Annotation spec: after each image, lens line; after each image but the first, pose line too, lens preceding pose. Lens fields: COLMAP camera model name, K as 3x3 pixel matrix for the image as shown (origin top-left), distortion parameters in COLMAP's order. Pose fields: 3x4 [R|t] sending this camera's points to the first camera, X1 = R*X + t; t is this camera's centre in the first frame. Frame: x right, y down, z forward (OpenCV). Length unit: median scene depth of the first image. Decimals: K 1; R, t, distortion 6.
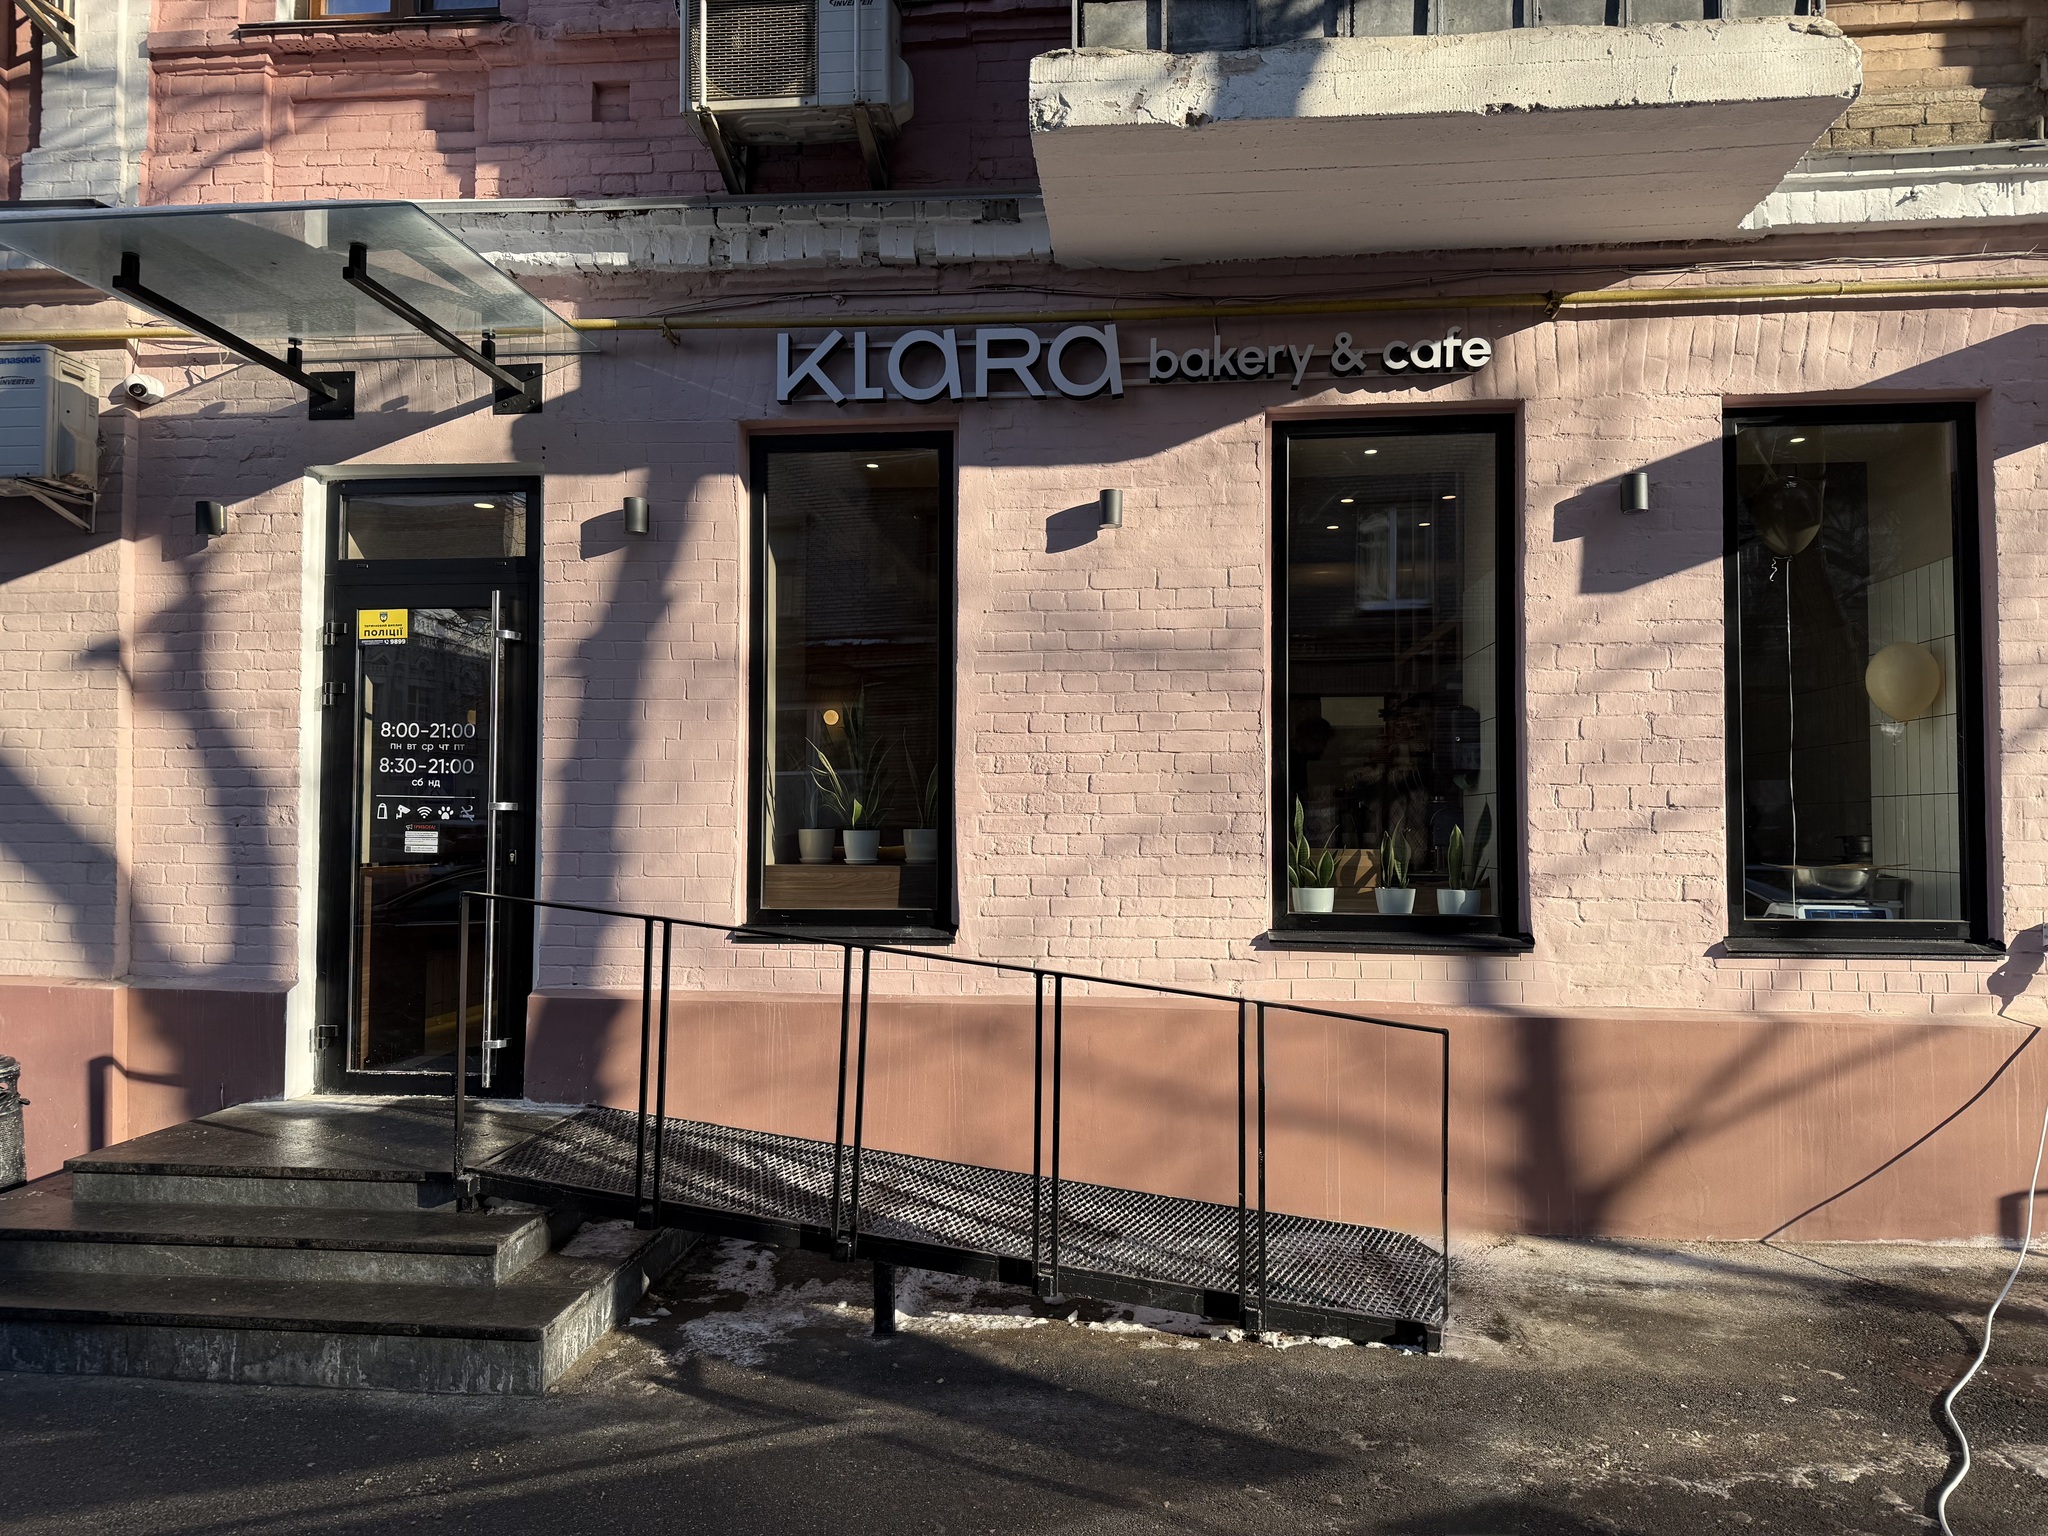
lens RADIAL K [[1416.1, 0, 1025.6], [0, 1416.1, 760.5], [0, 0, 1]] dist [0.022190, -0.026960]
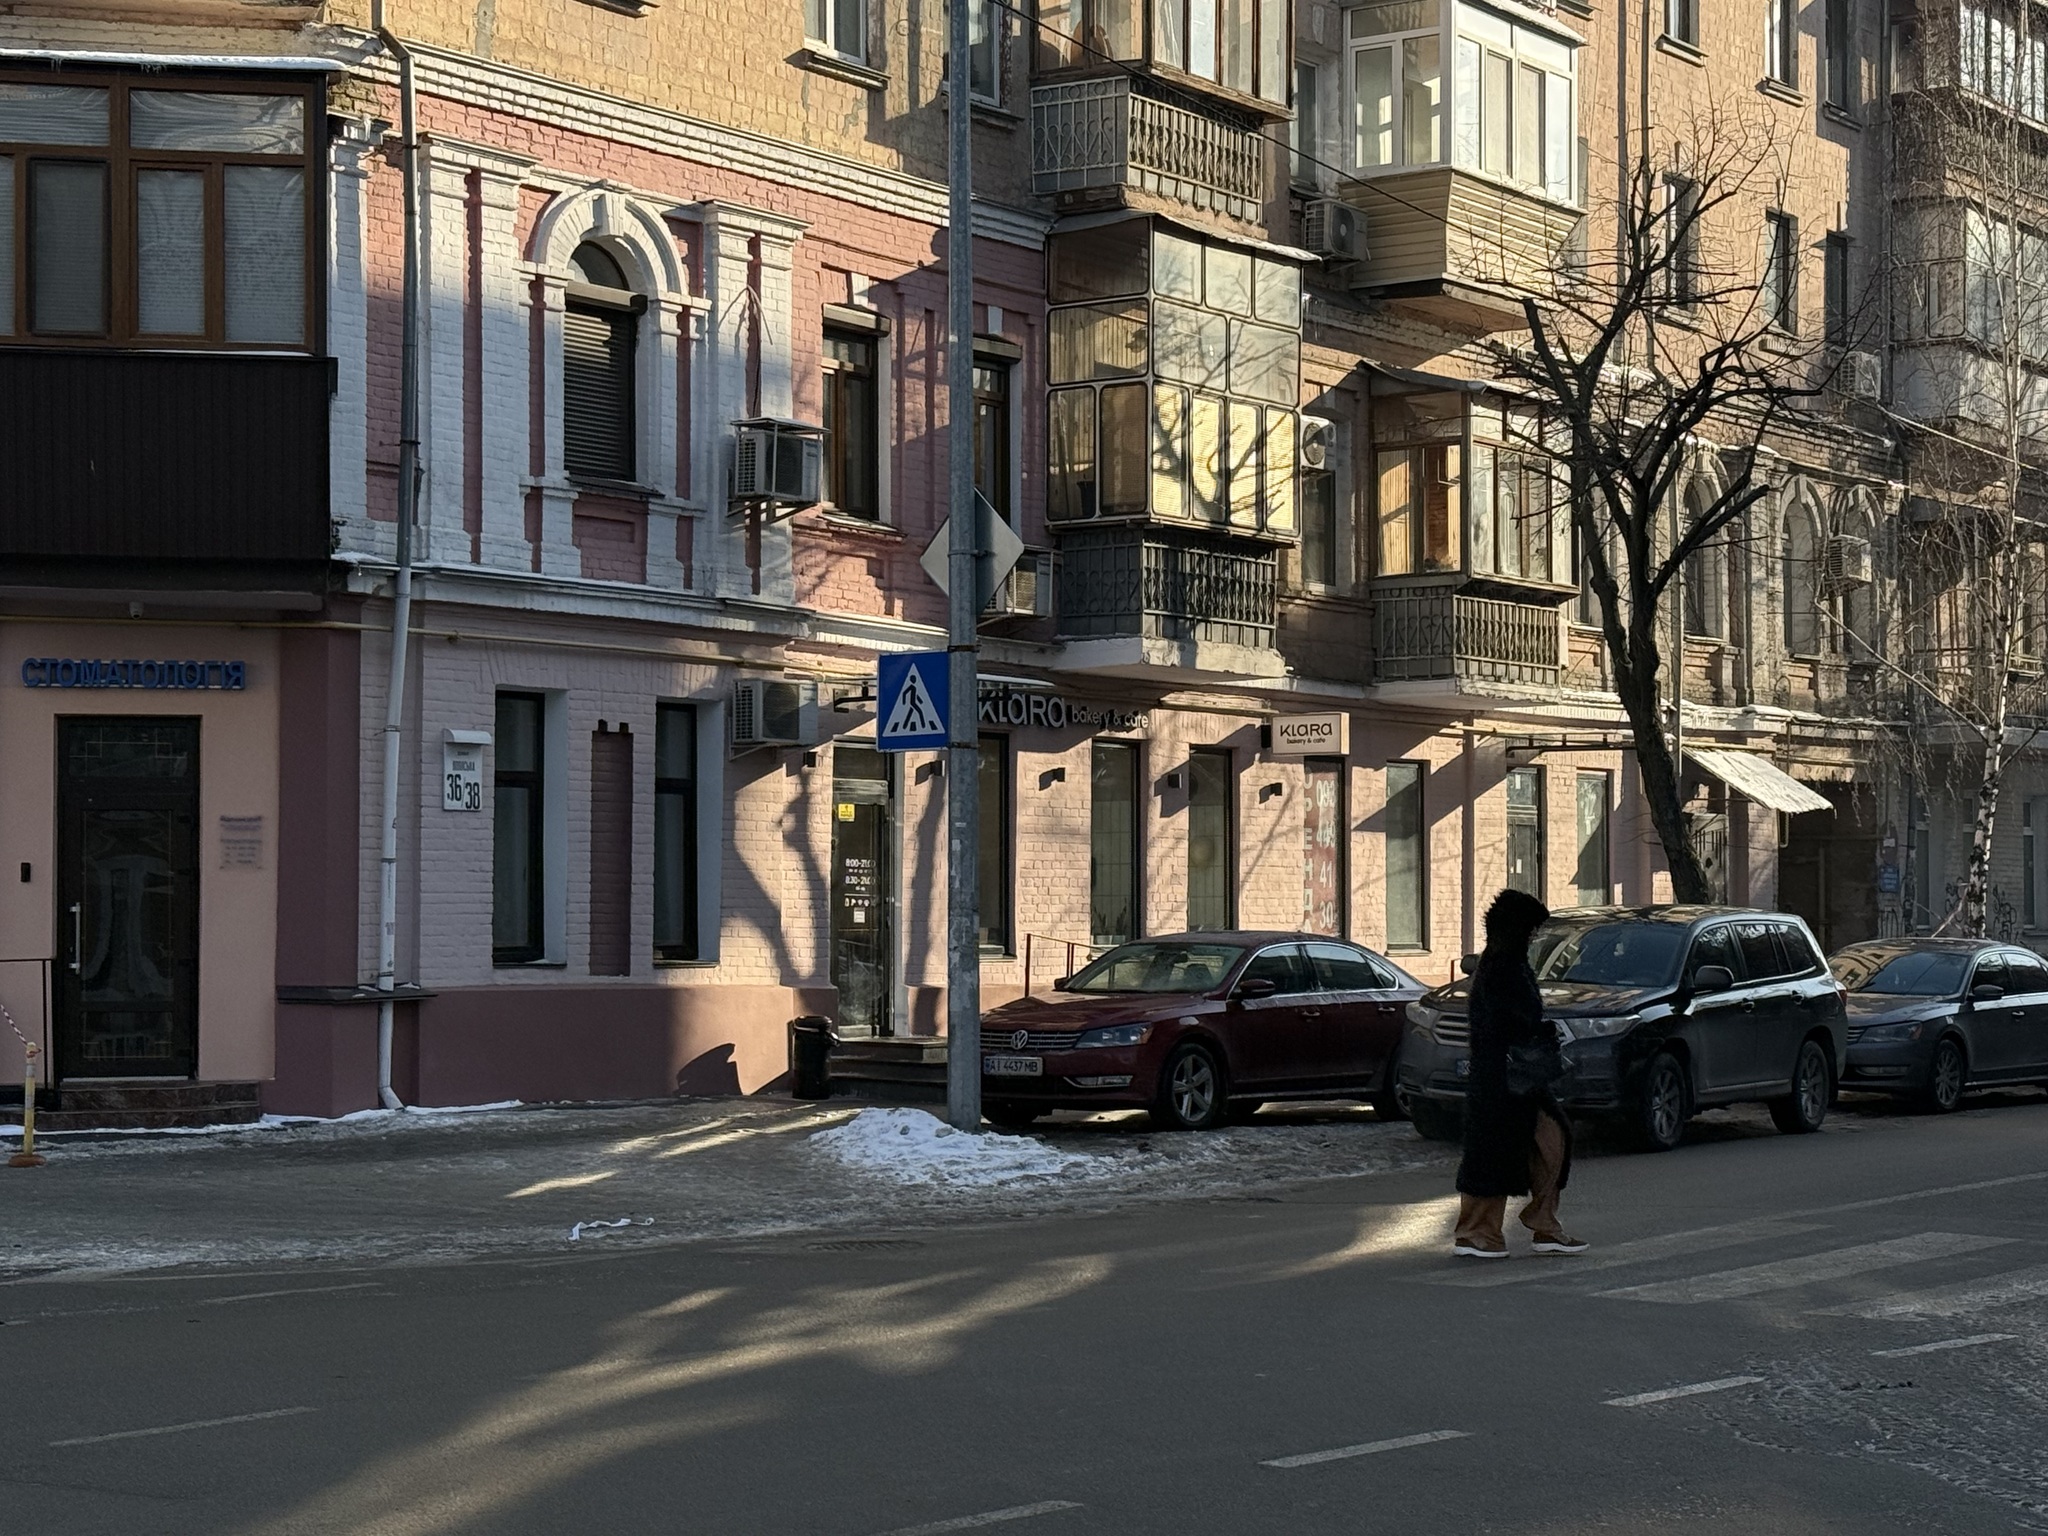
lens RADIAL K [[3855.3, 0, 1008.9], [0, 3855.3, 806.7], [0, 0, 1]] dist [0.091248, 0.000000]
pose [[0.478685, 0.018816, 0.877785, -5.662478], [-0.021992, 0.999714, -0.009436, -0.059072], [-0.877711, -0.014787, 0.478962, -2.030091]]
